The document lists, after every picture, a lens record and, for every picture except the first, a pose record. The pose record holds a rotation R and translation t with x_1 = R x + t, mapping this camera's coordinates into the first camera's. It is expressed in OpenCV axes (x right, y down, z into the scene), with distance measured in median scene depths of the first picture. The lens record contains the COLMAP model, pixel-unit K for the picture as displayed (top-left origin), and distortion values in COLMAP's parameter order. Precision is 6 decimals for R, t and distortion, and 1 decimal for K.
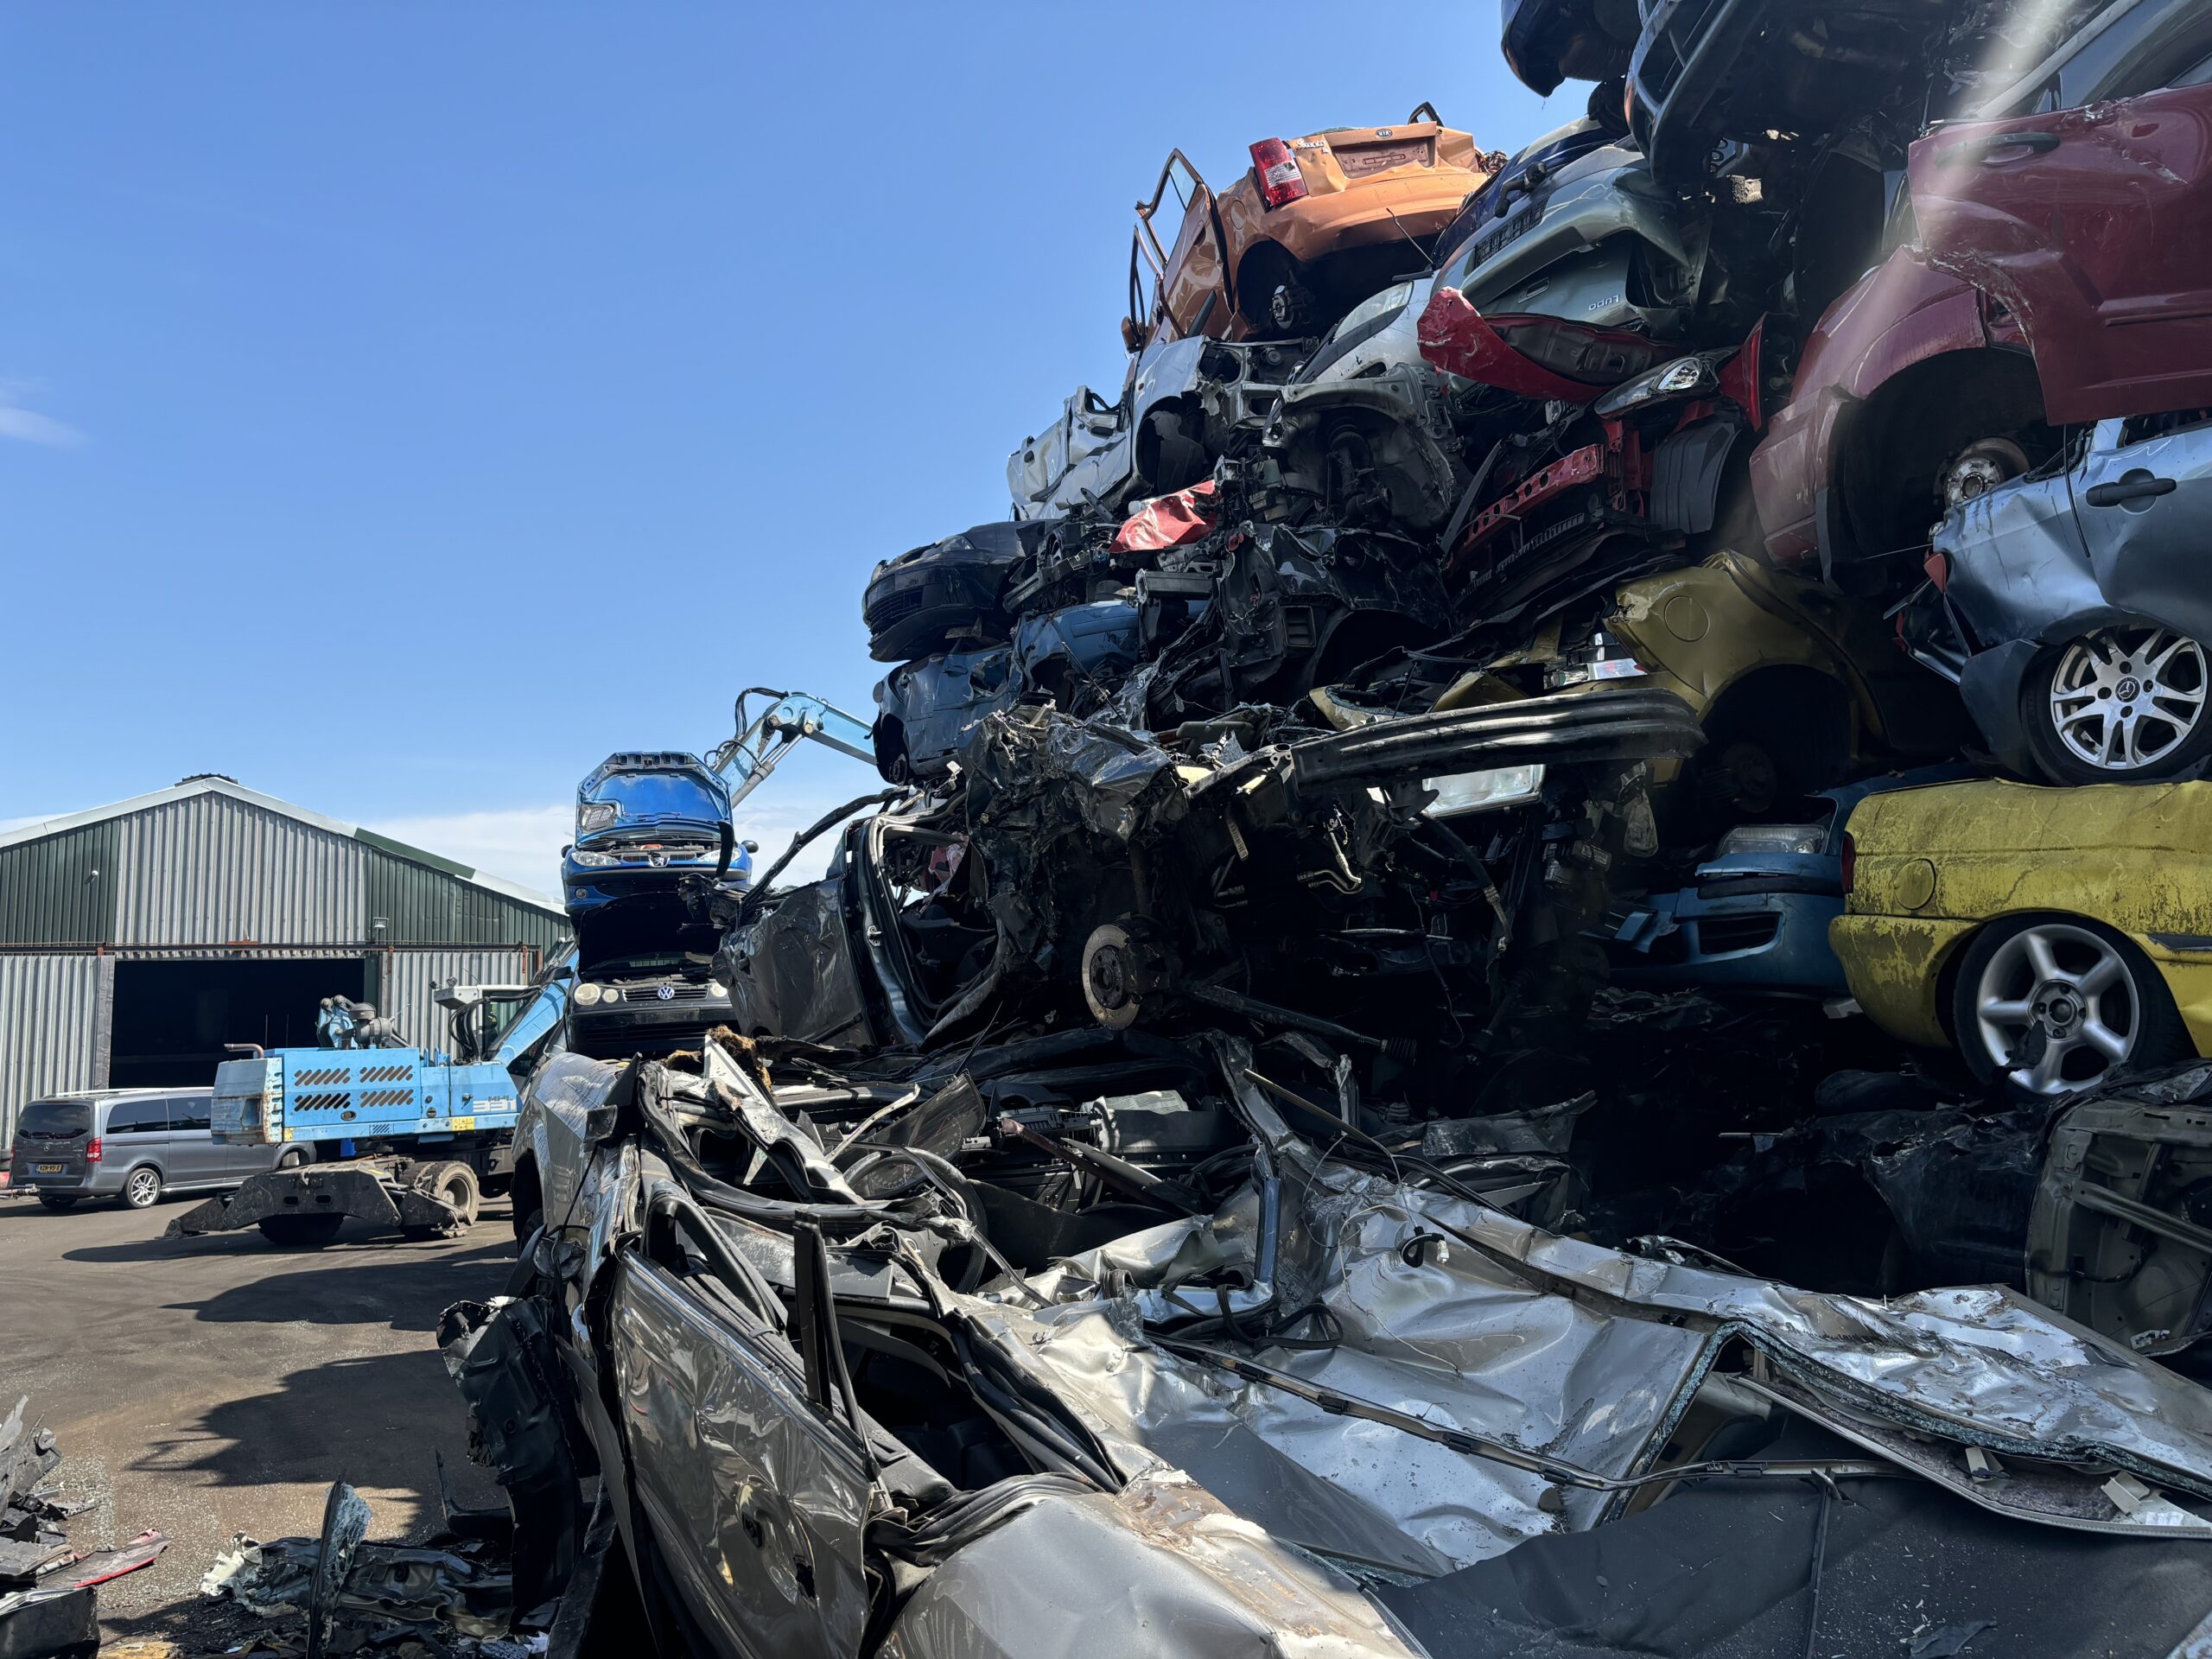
lens RADIAL K [[1682.9, 0, 1074.5], [0, 1682.9, 837.5], [0, 0, 1]] dist [0.058682, -0.075043]
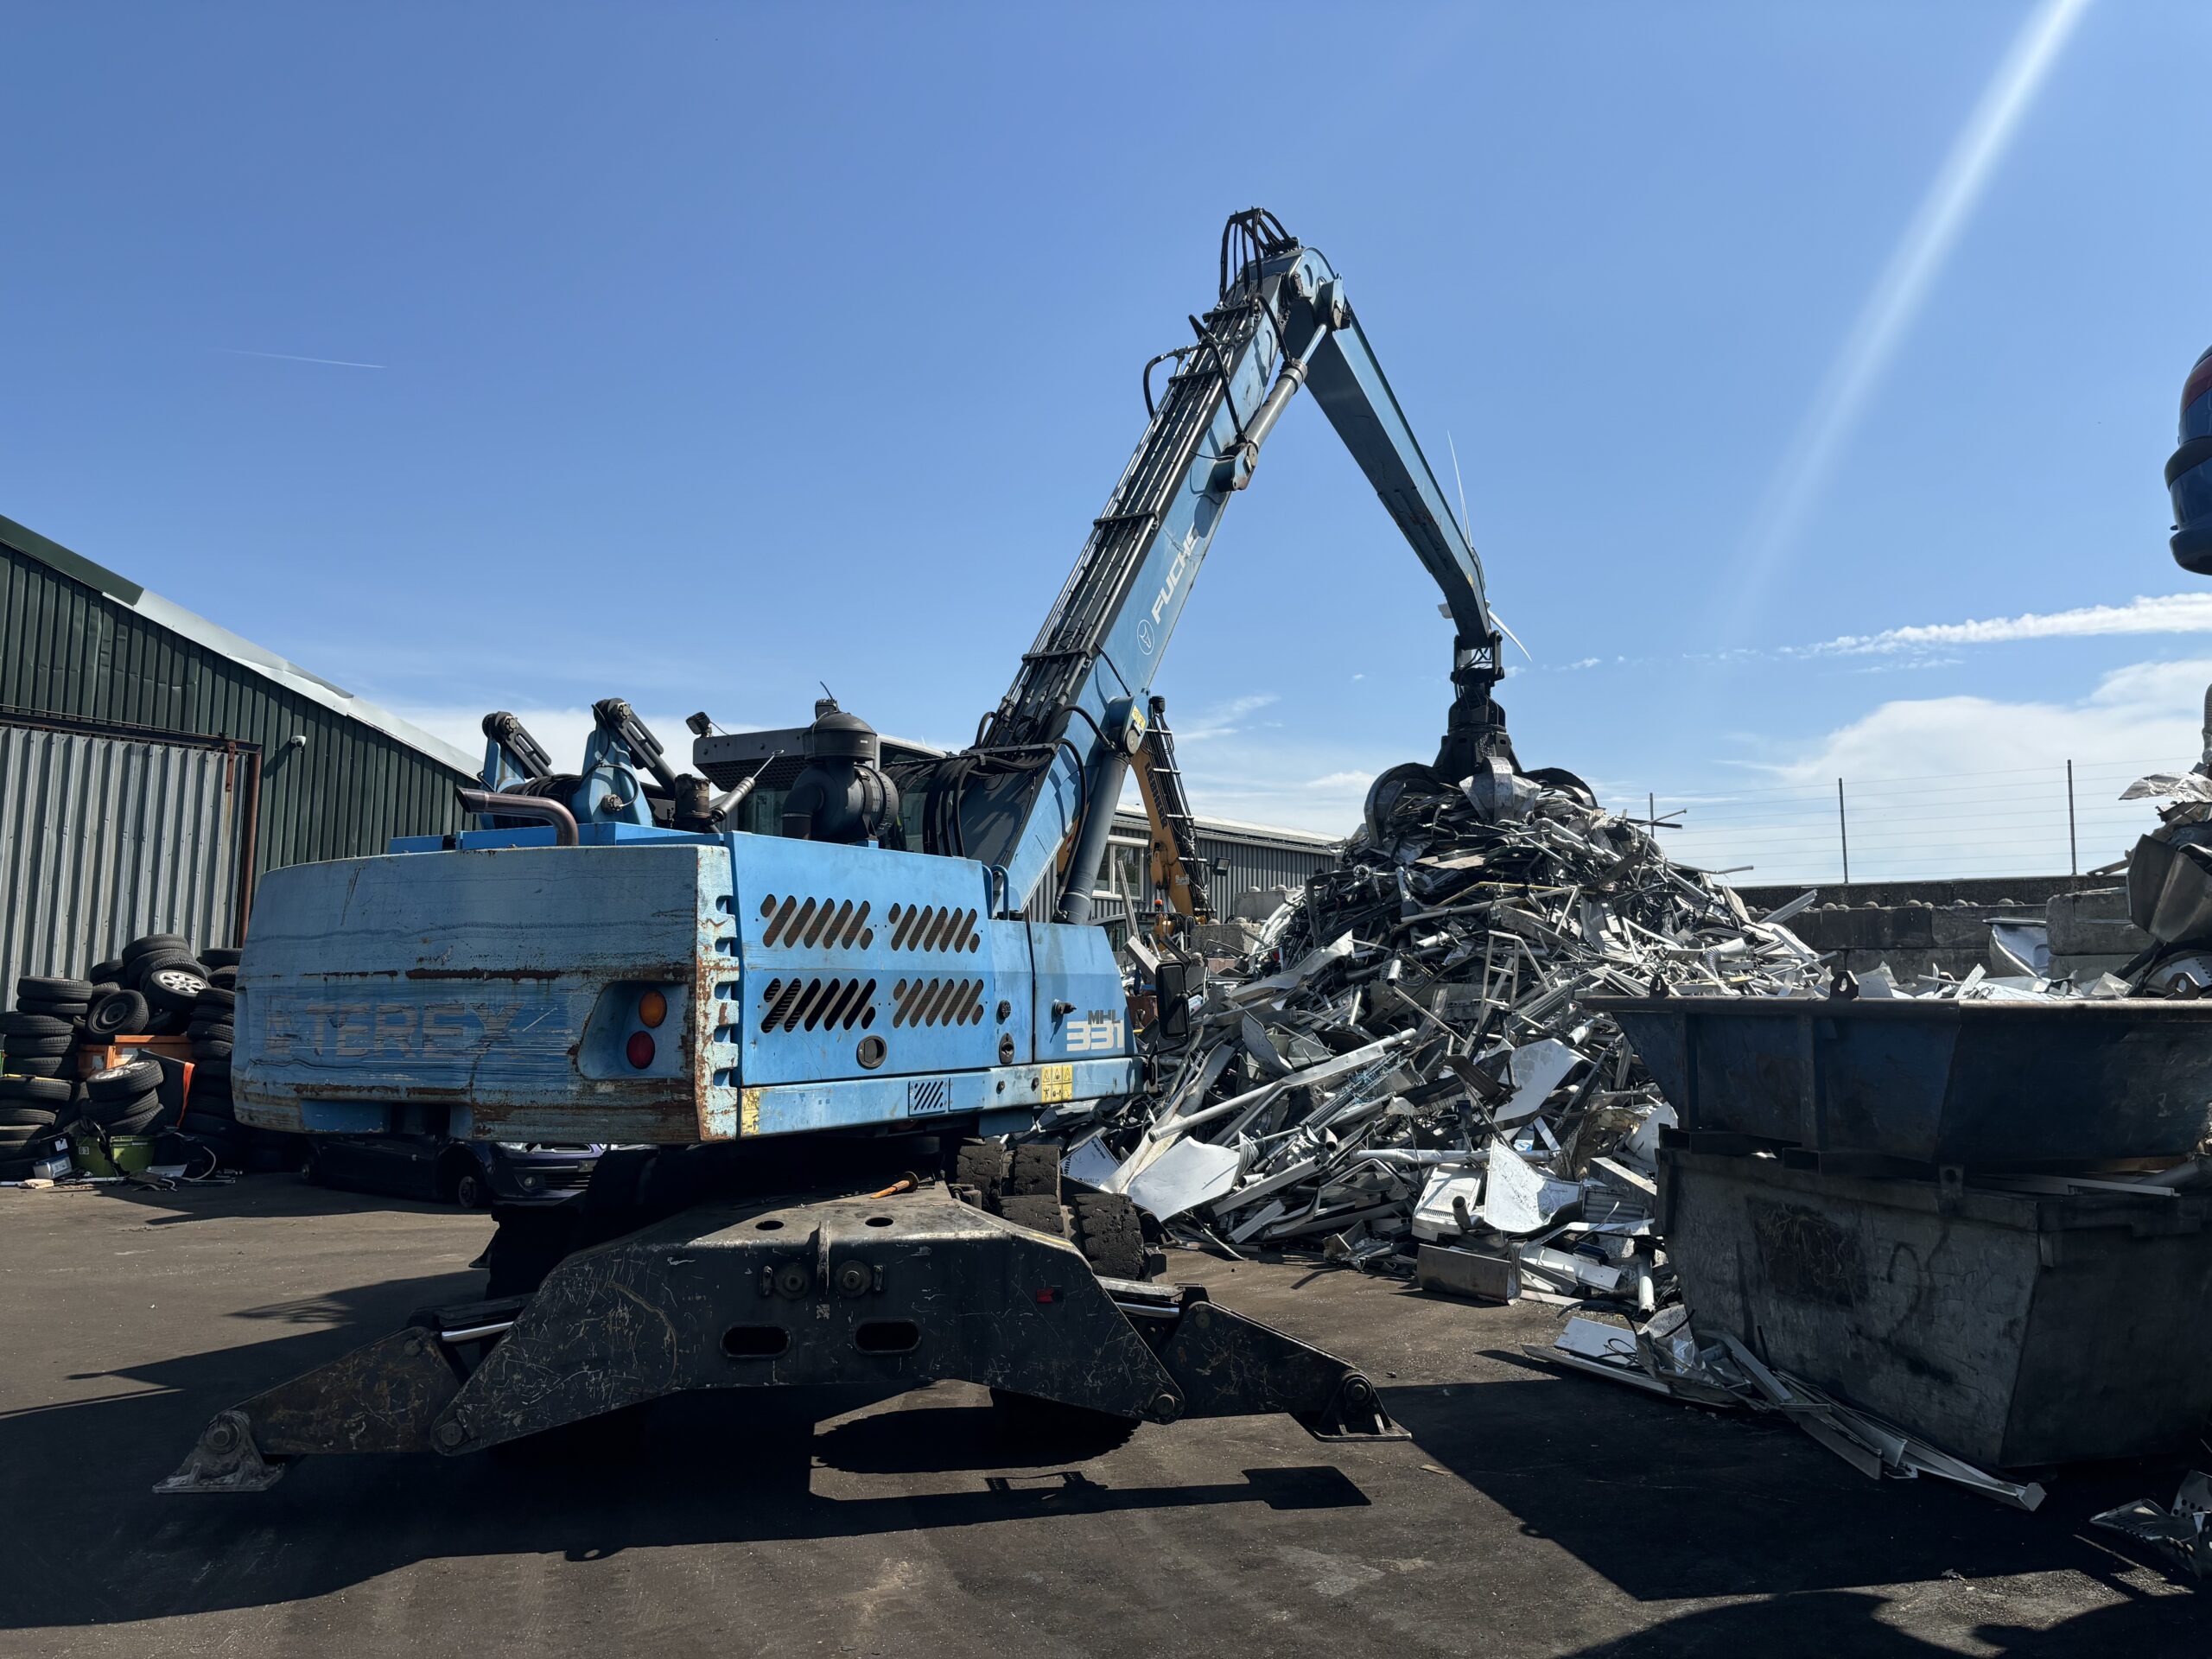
lens RADIAL K [[1634.7, 0, 1106.0], [0, 1634.7, 829.5], [0, 0, 1]] dist [-0.002949, 0.000253]
pose [[0.898539, 0.086635, 0.430258, -0.308484], [-0.093658, 0.995593, -0.004877, 0.071234], [-0.428784, -0.035915, 0.902693, 0.420613]]
